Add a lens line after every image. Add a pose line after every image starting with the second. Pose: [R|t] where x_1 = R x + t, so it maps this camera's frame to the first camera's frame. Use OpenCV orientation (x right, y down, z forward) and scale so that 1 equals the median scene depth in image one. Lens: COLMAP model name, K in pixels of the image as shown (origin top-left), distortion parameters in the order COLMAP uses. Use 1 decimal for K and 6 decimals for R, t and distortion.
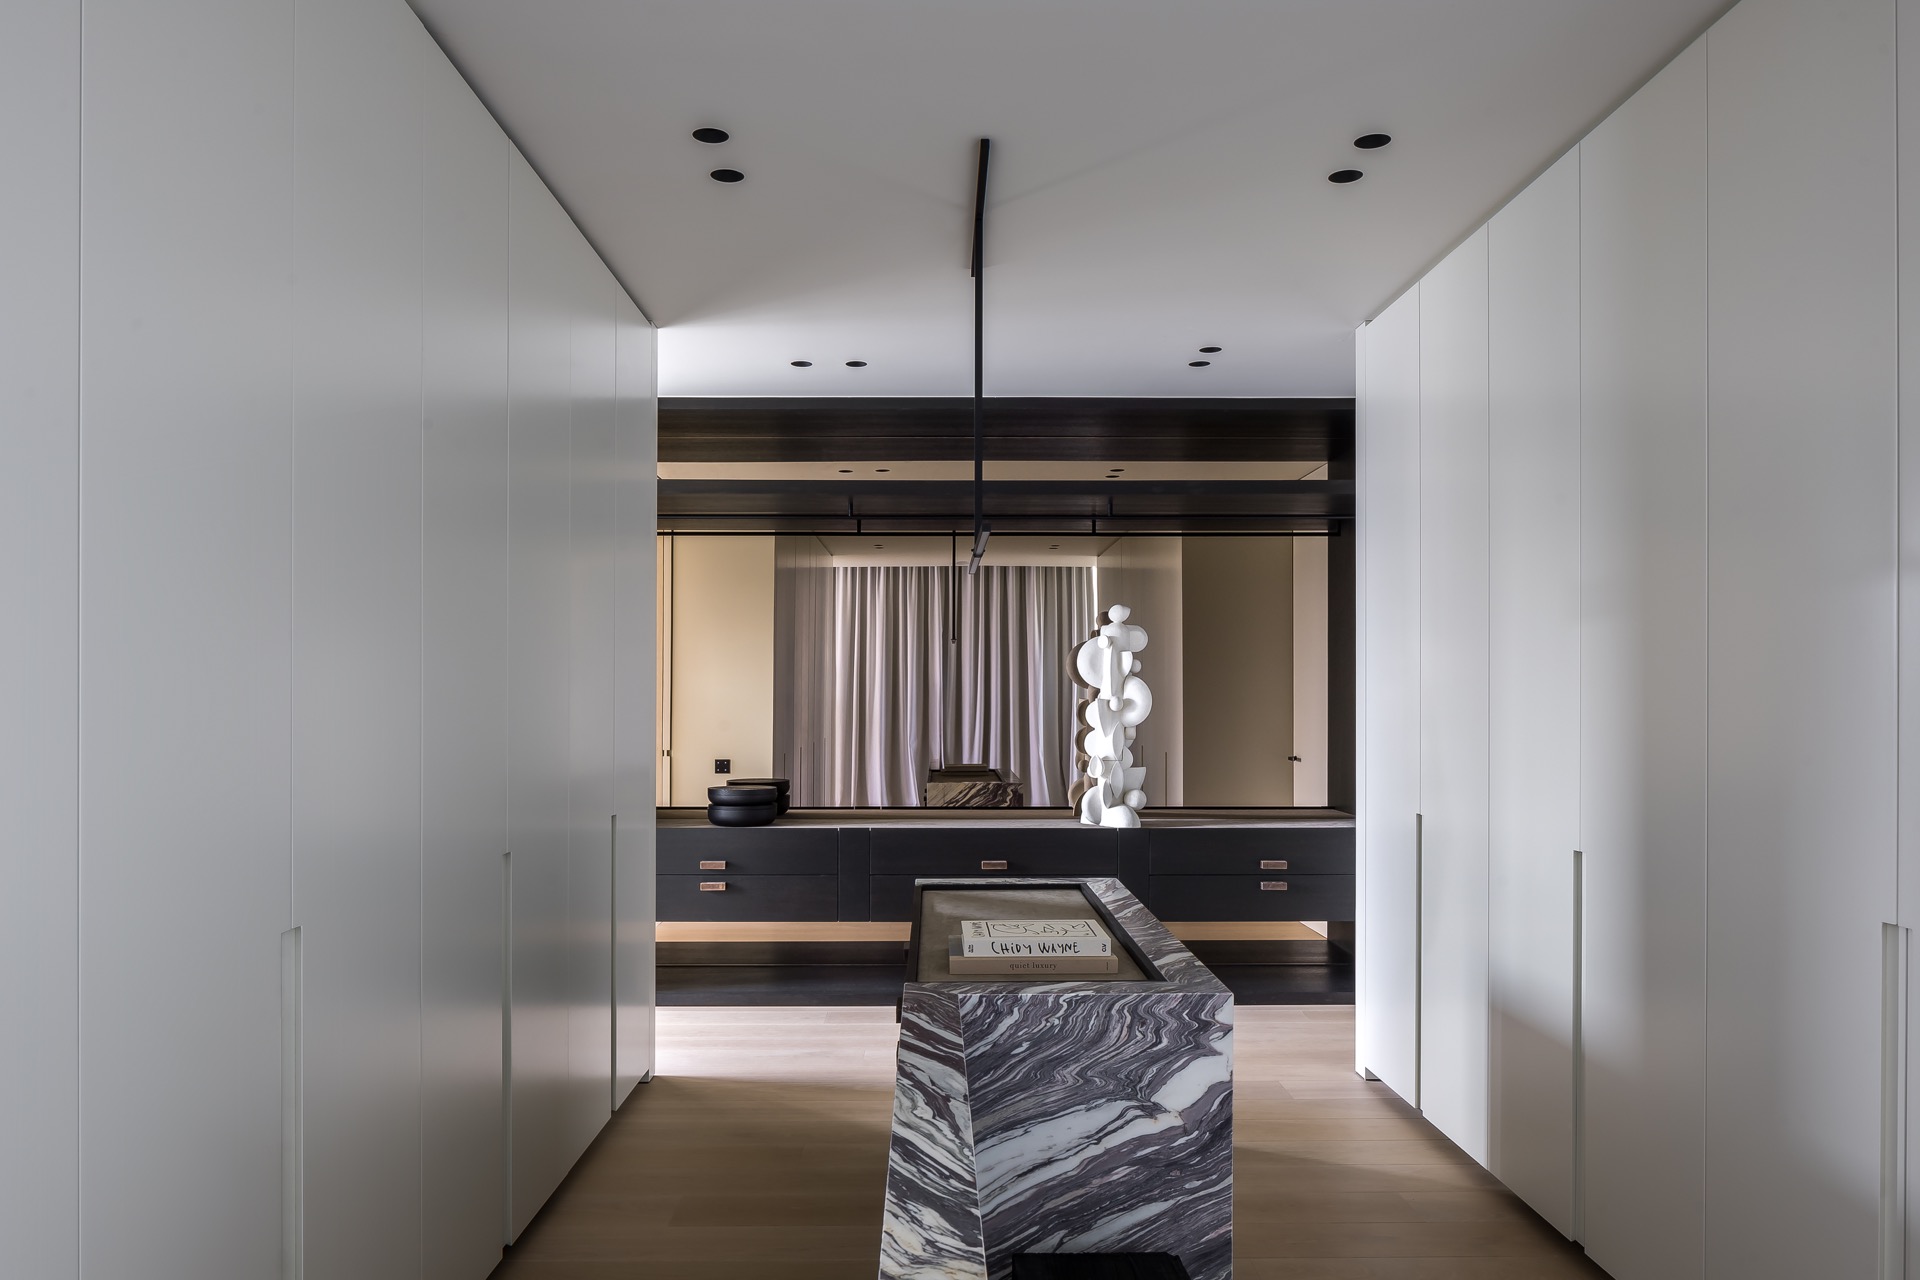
lens RADIAL K [[1304.2, 0, 965.4], [0, 1304.2, 738.0], [0, 0, 1]] dist [0.000580, -0.000182]
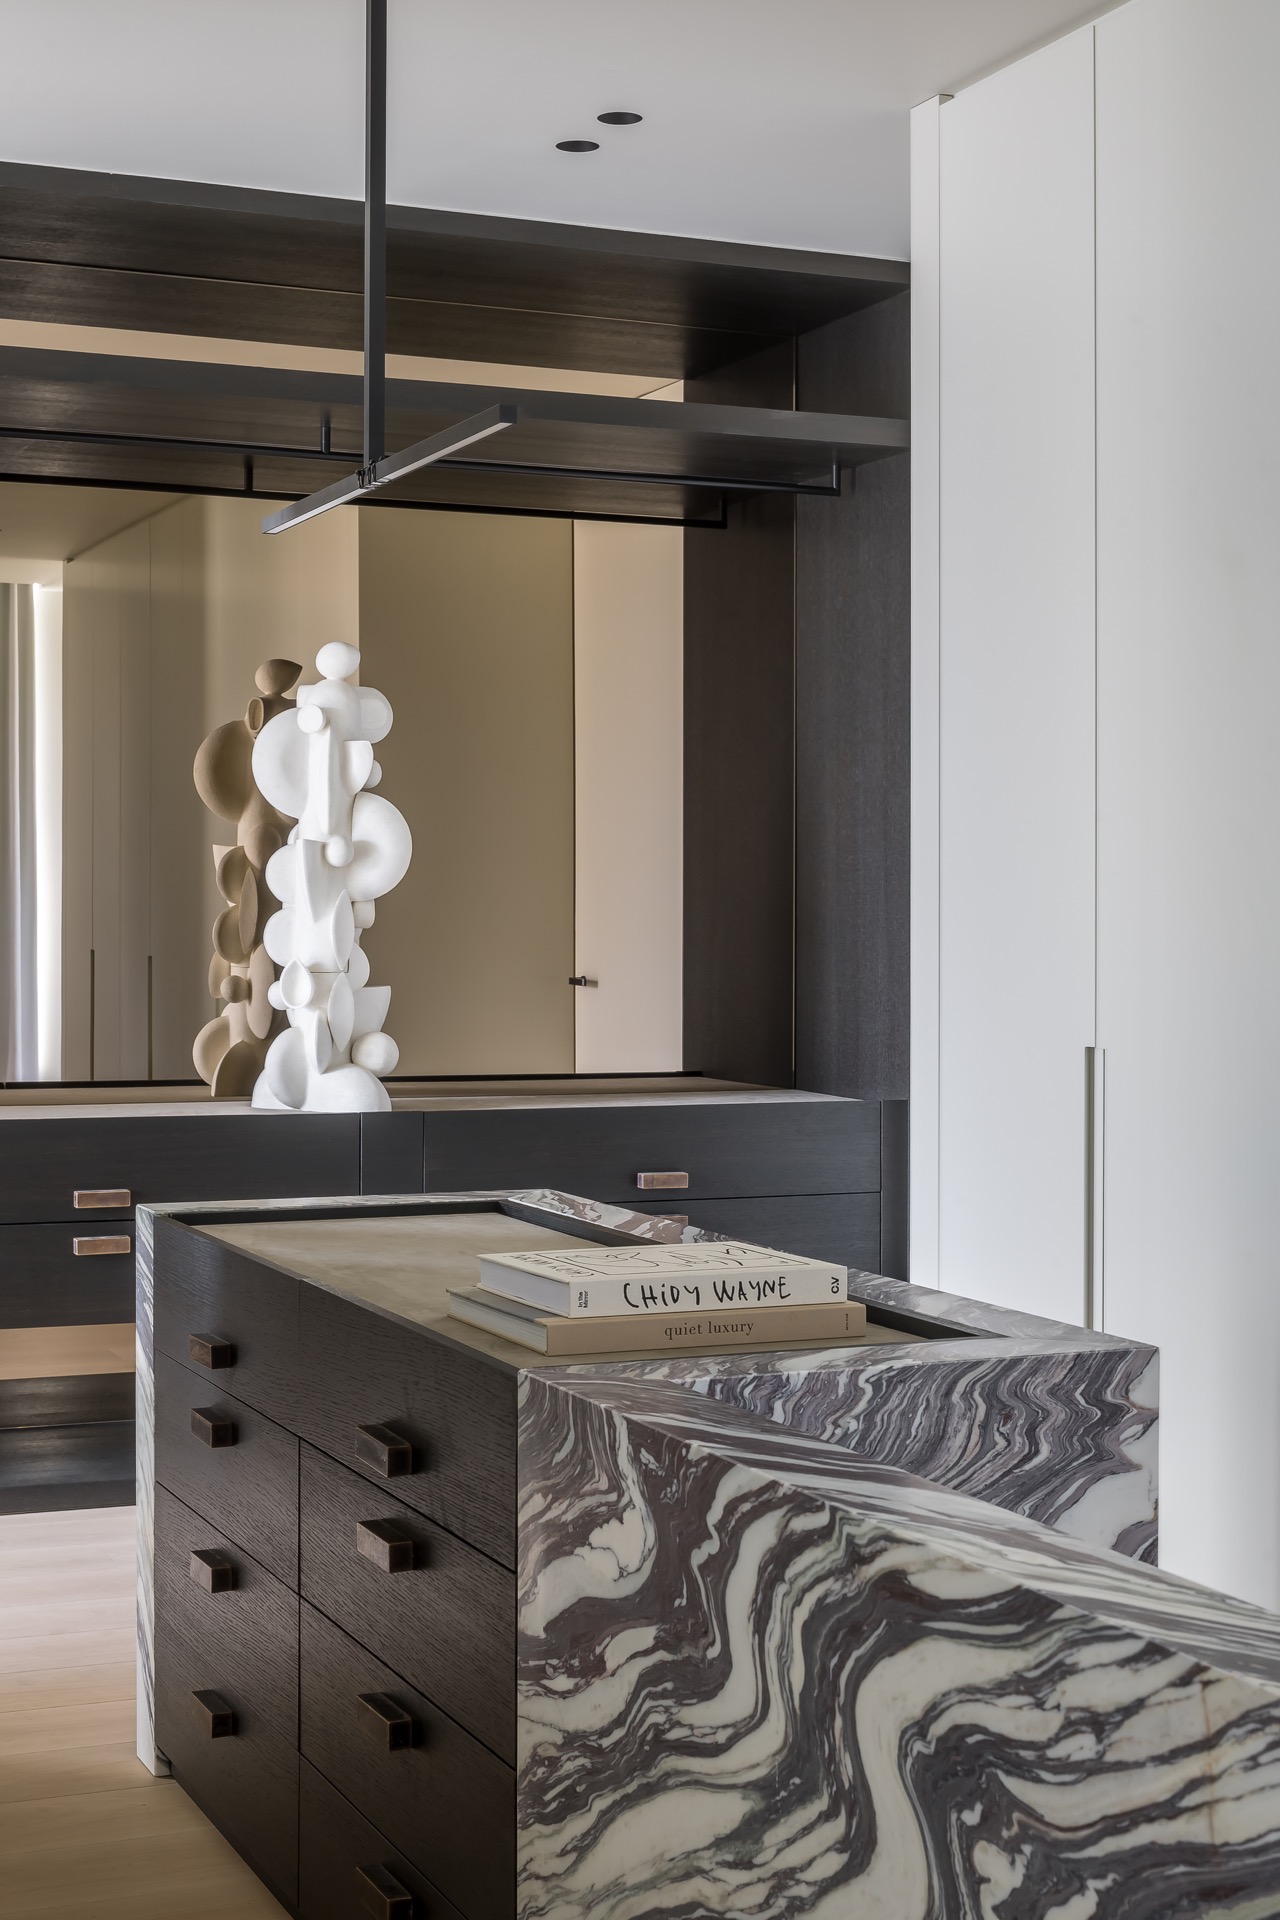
lens RADIAL K [[2781.7, 0, 639.7], [0, 2781.7, 955.8], [0, 0, 1]] dist [-0.051666, 0.000000]
pose [[0.927426, -0.001897, 0.374001, -0.350287], [0.005690, 0.999943, -0.009038, 0.046857], [-0.373963, 0.010510, 0.927384, 0.063683]]
